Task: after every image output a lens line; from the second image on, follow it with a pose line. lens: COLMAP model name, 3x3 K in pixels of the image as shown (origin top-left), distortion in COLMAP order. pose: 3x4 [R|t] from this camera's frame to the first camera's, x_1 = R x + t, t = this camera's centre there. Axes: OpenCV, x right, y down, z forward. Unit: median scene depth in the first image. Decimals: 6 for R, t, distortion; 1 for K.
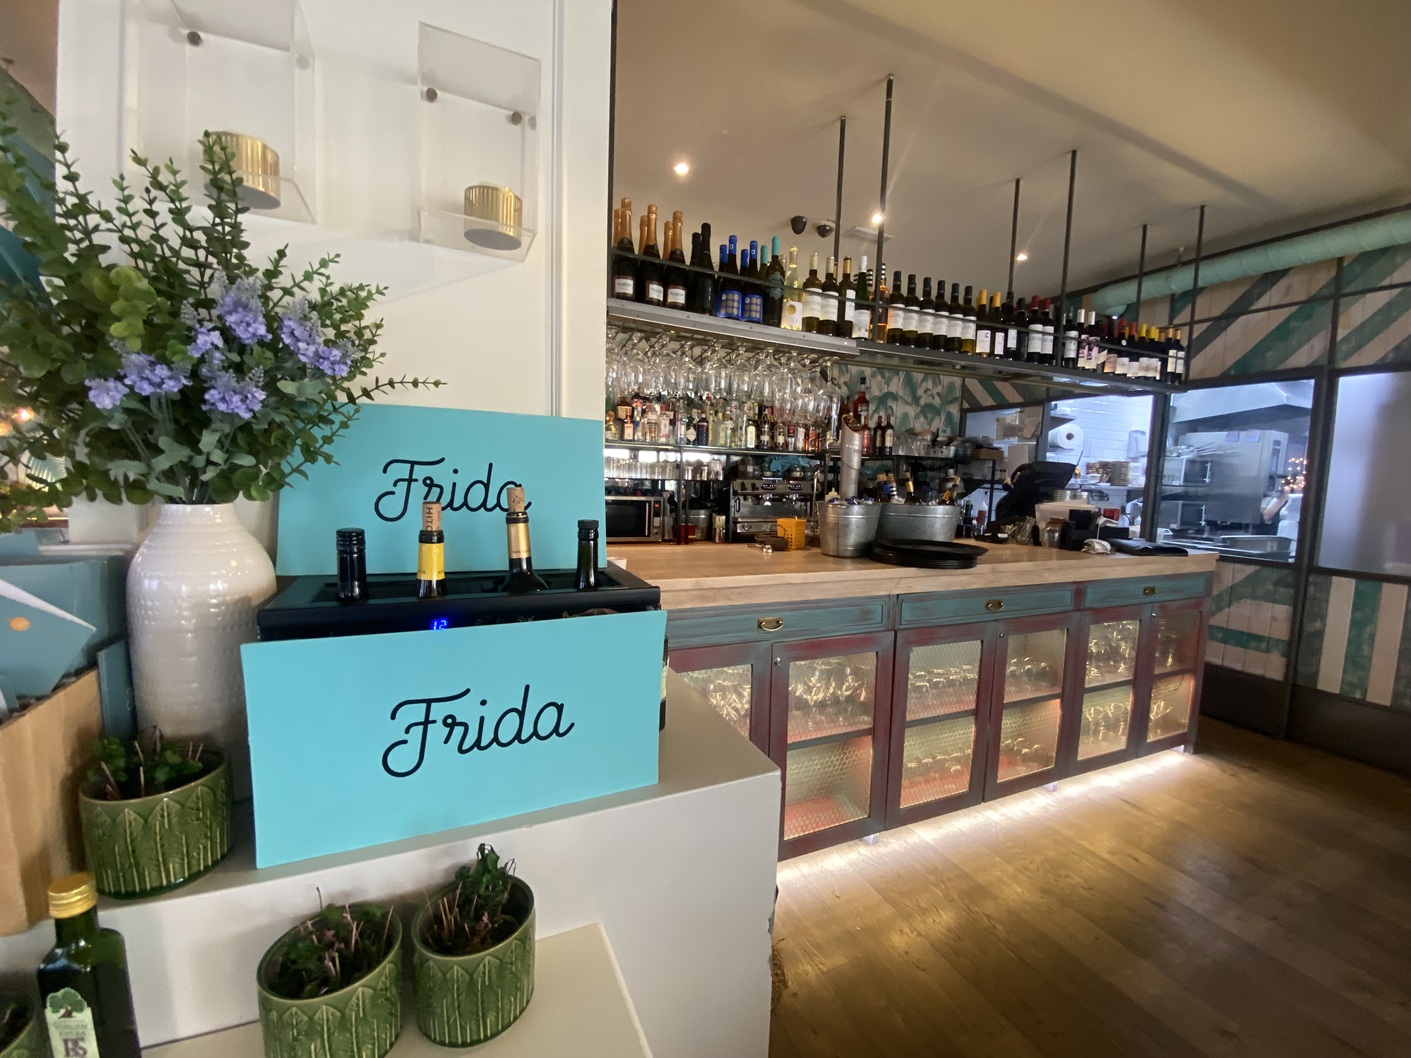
lens RADIAL K [[570.4, 0, 700.3], [0, 570.4, 536.2], [0, 0, 1]] dist [-0.011127, -0.001502]
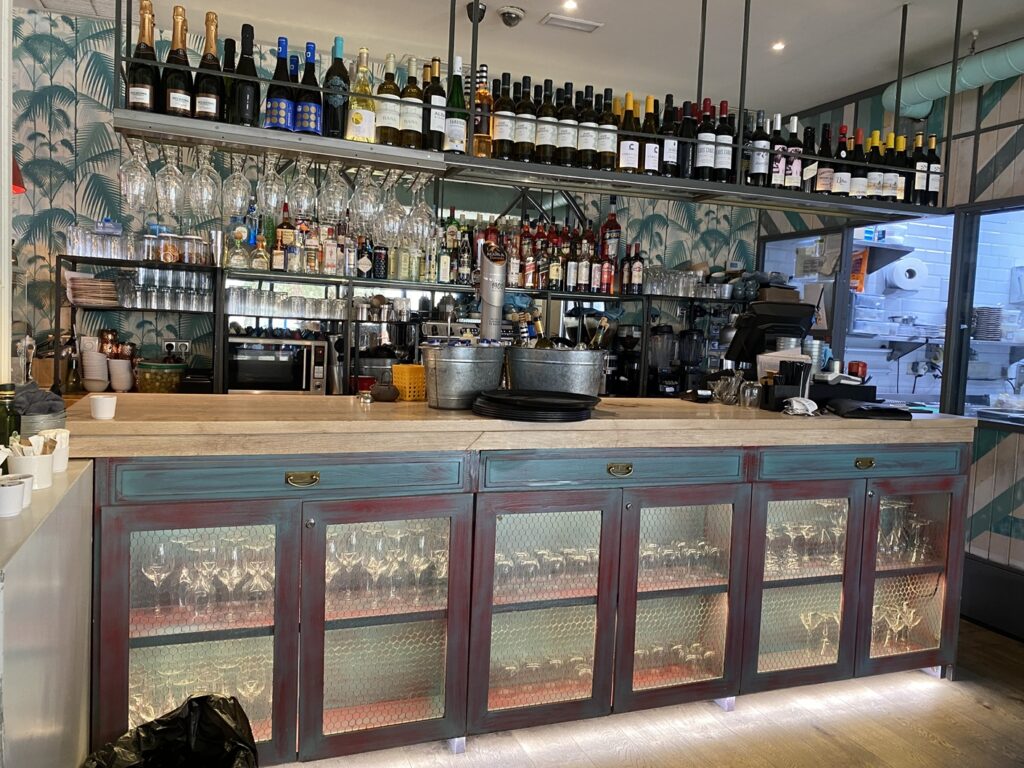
lens RADIAL K [[776.2, 0, 511.7], [0, 776.2, 380.0], [0, 0, 1]] dist [-0.005510, 0.006426]
pose [[0.998484, 0.017876, -0.052067, 0.375554], [-0.019769, 0.999153, -0.036078, 0.030713], [0.051378, 0.037053, 0.997992, -0.125335]]
